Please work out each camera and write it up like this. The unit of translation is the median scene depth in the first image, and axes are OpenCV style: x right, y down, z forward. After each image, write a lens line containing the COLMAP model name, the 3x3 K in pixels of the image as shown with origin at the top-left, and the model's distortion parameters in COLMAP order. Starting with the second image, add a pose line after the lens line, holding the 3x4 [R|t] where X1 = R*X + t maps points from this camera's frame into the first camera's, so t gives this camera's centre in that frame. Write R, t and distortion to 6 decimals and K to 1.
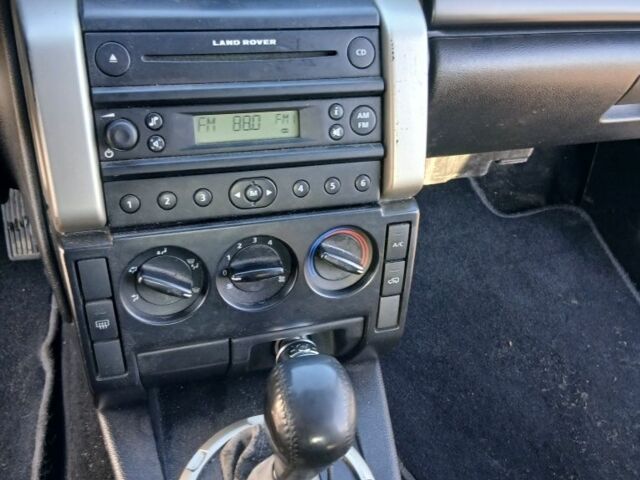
lens RADIAL K [[633.2, 0, 320.0], [0, 633.2, 240.0], [0, 0, 1]] dist [0.126621, -0.257918]
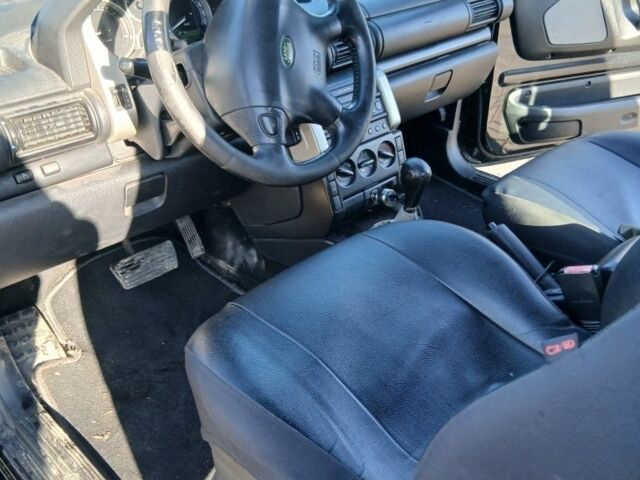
lens RADIAL K [[613.0, 0, 320.0], [0, 613.0, 240.0], [0, 0, 1]] dist [0.002414, -0.000294]
pose [[0.881883, -0.350404, 0.315437, -1.069435], [0.395706, 0.913842, -0.091153, 0.447163], [-0.256319, 0.205206, 0.944559, -1.268830]]
